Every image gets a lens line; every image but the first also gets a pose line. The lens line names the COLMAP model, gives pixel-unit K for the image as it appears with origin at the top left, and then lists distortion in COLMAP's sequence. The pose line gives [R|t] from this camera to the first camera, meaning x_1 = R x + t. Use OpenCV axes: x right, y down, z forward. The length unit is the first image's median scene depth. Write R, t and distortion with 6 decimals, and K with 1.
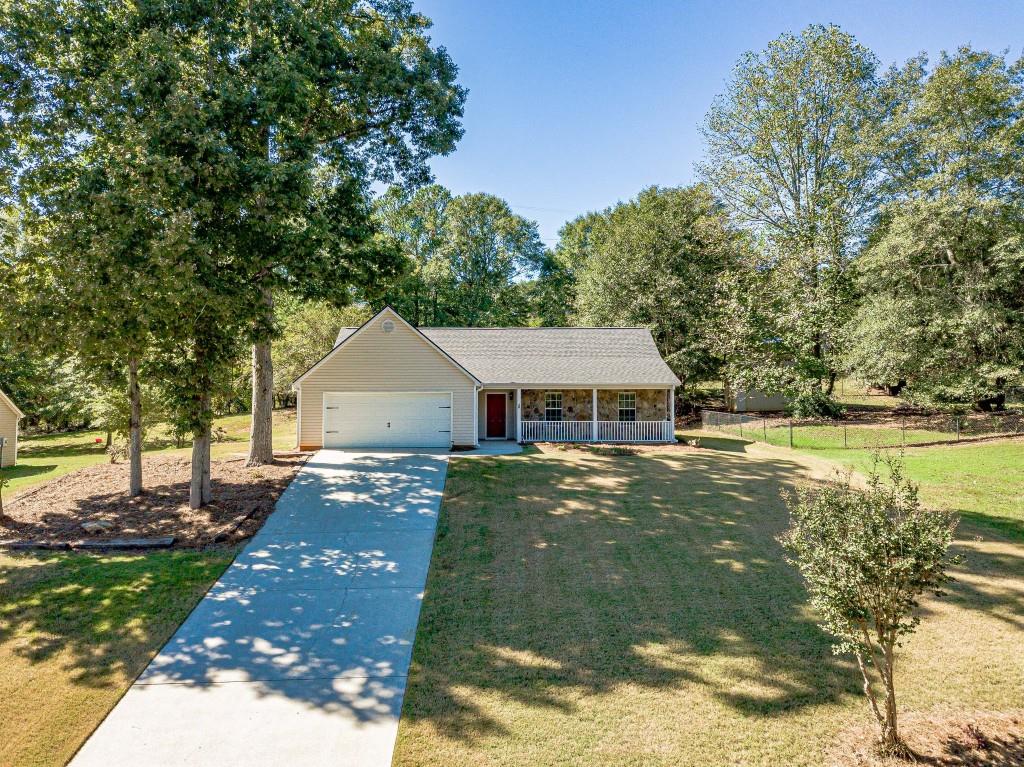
lens RADIAL K [[819.7, 0, 511.8], [0, 819.7, 381.1], [0, 0, 1]] dist [0.011942, -0.001590]
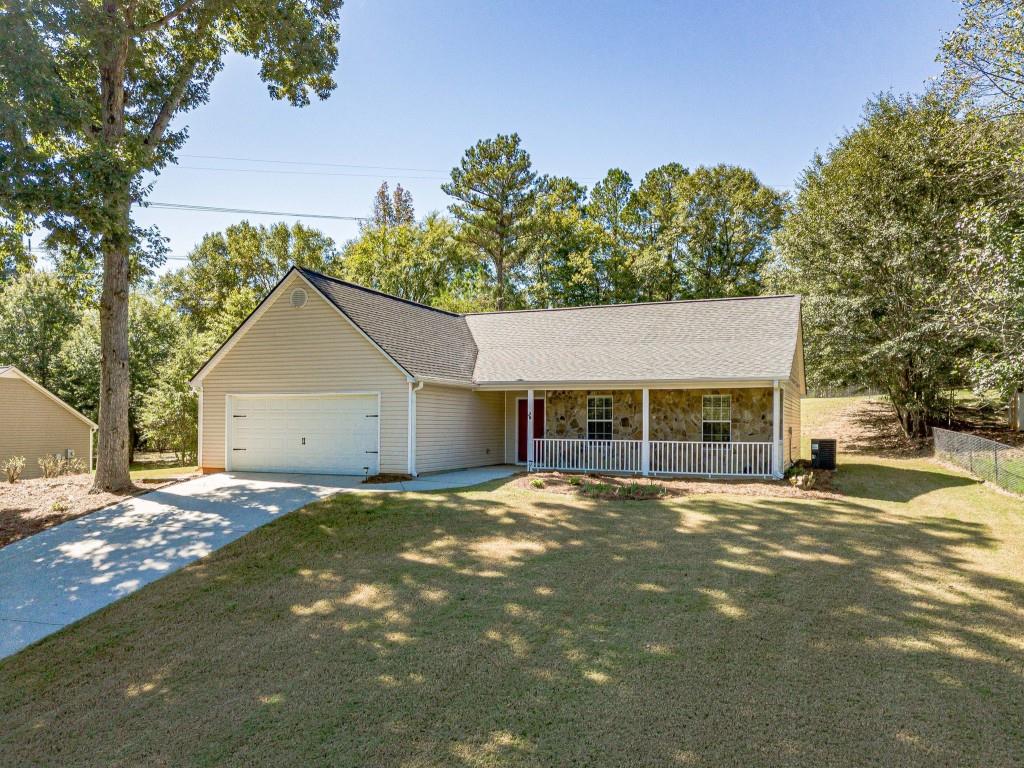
lens RADIAL K [[819.7, 0, 512.0], [0, 819.7, 390.3], [0, 0, 1]] dist [0.011942, -0.001590]
pose [[0.907245, -0.012125, -0.420428, 0.260125], [0.005258, 0.999833, -0.017489, 0.020397], [0.420570, 0.013656, 0.907157, 0.383655]]
